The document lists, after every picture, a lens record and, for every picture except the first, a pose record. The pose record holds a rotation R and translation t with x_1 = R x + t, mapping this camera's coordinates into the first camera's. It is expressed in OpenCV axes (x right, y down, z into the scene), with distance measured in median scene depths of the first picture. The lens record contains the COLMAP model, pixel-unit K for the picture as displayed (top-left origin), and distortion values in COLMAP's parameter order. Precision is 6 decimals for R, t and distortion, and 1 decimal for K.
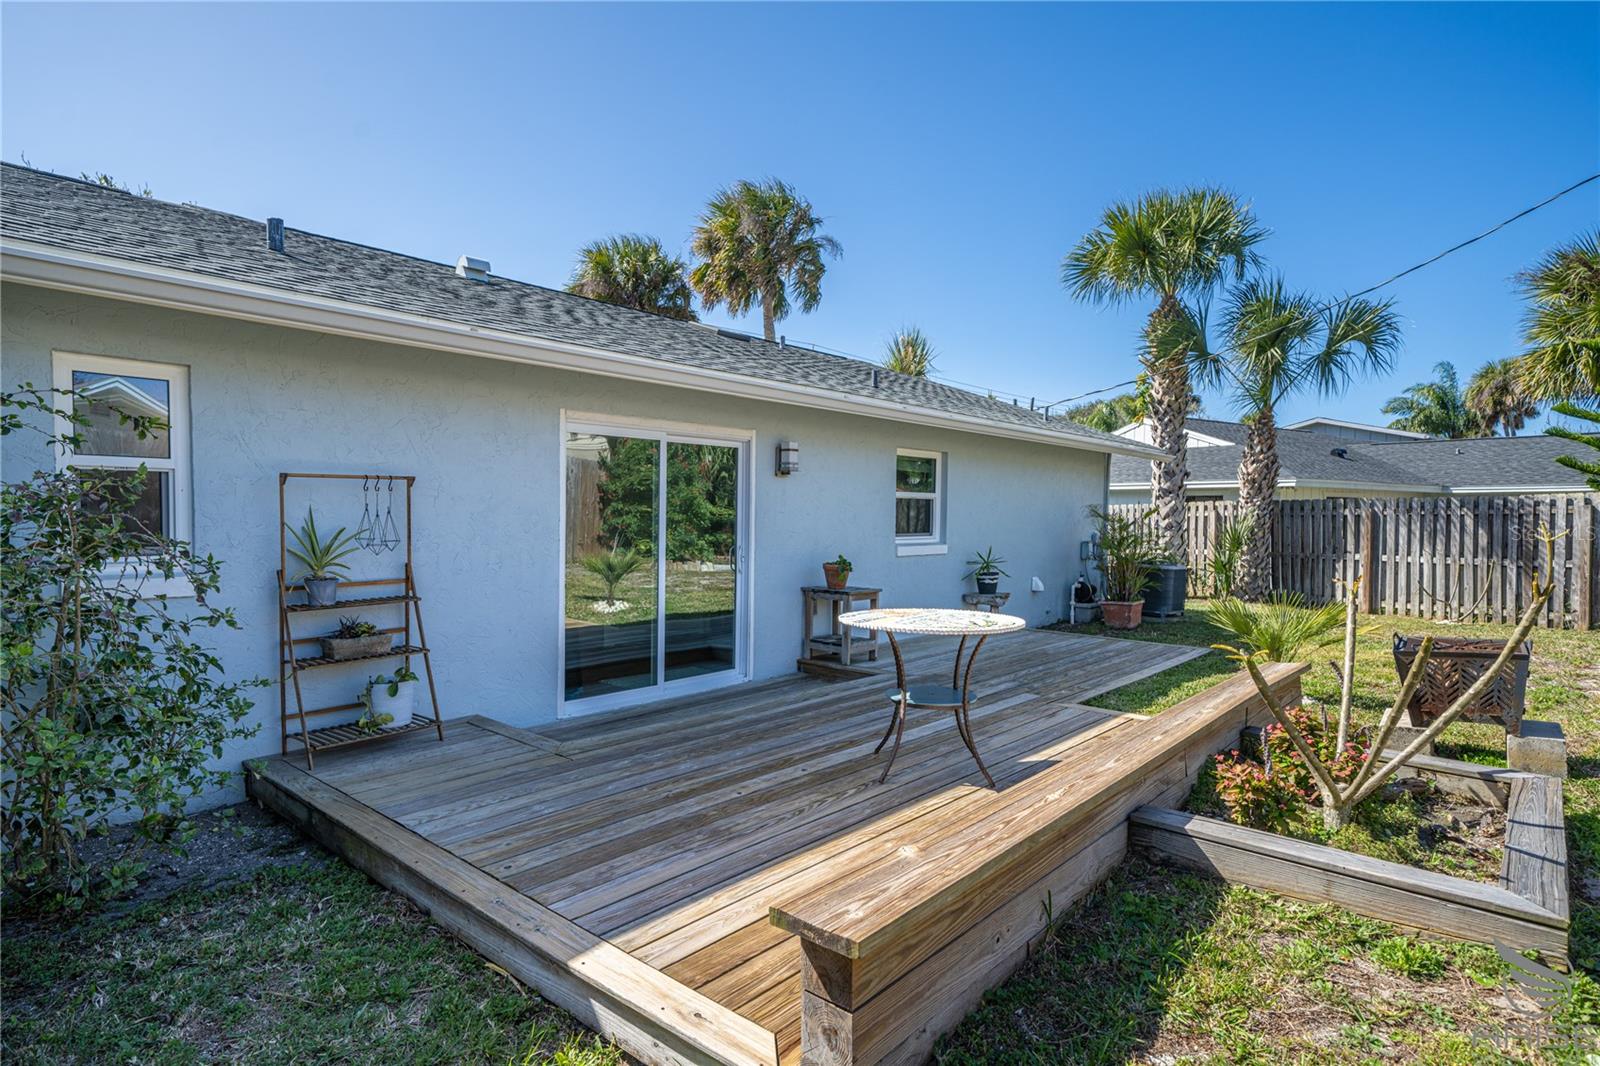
lens RADIAL K [[841.8, 0, 800.0], [0, 841.8, 533.0], [0, 0, 1]] dist [0.002374, -0.000137]
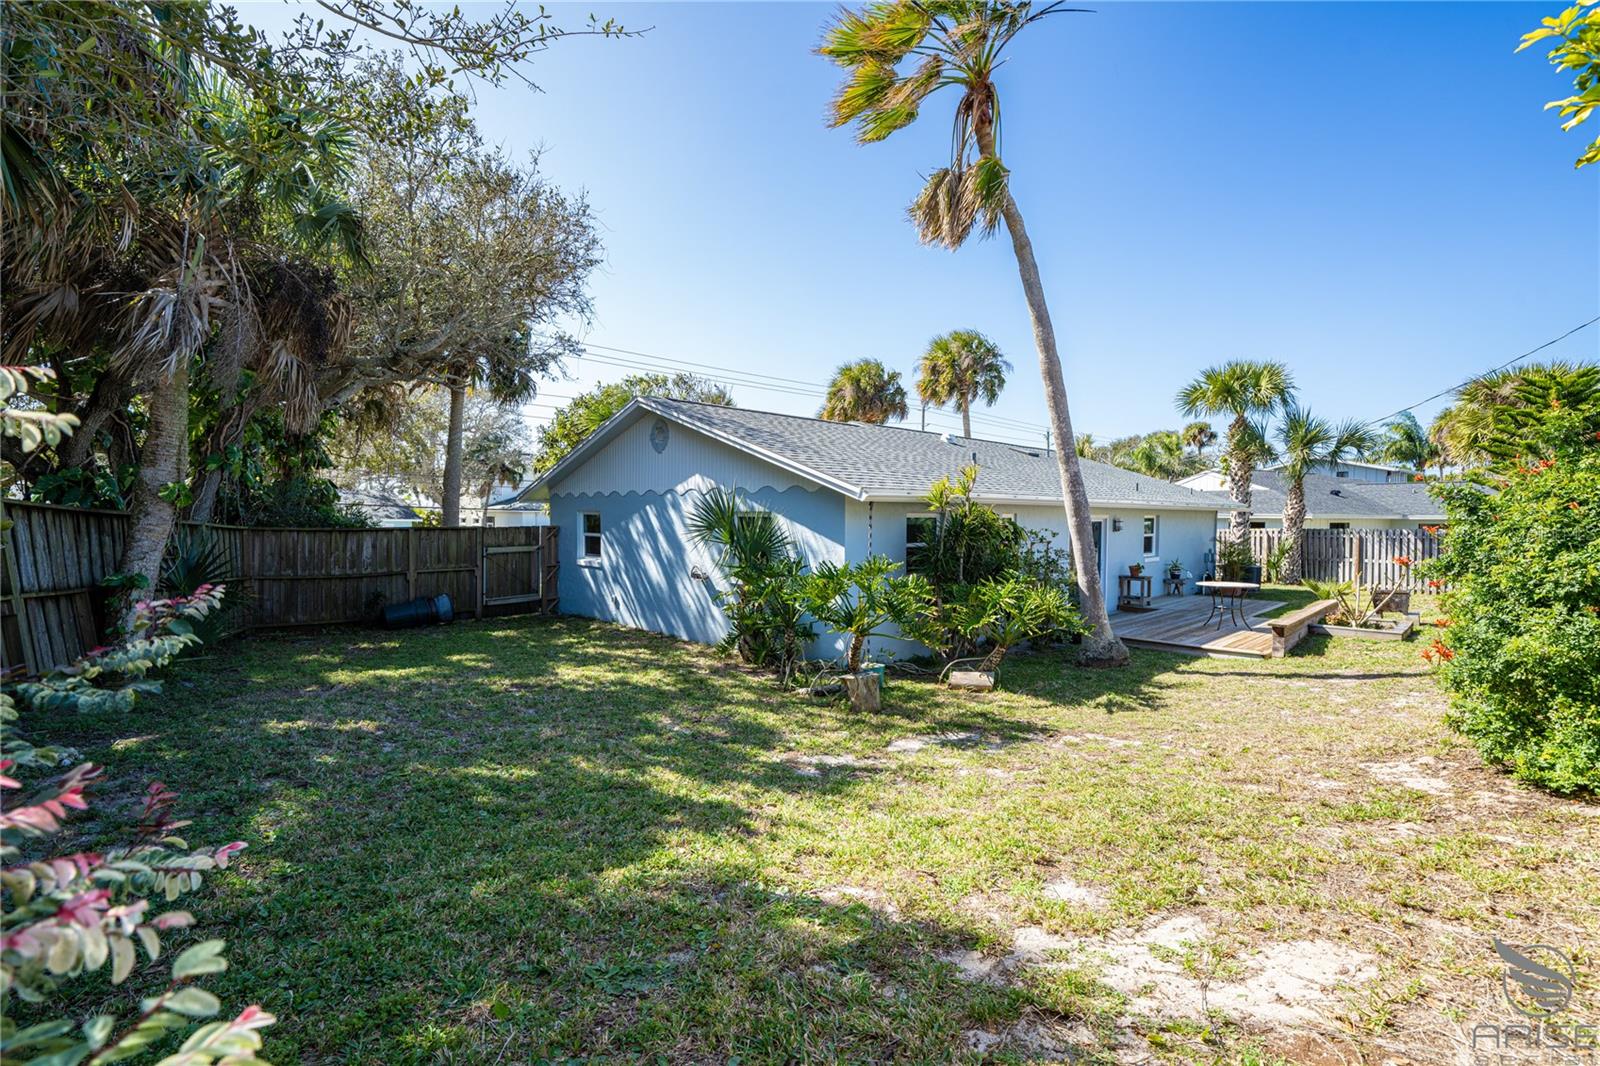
lens RADIAL K [[703.6, 0, 800.0], [0, 703.6, 533.0], [0, 0, 1]] dist [-0.000851, -0.000263]
pose [[0.997542, -0.005392, -0.069863, -0.434335], [0.005305, 0.999985, -0.001429, -0.034720], [0.069869, 0.001055, 0.997556, -0.620798]]
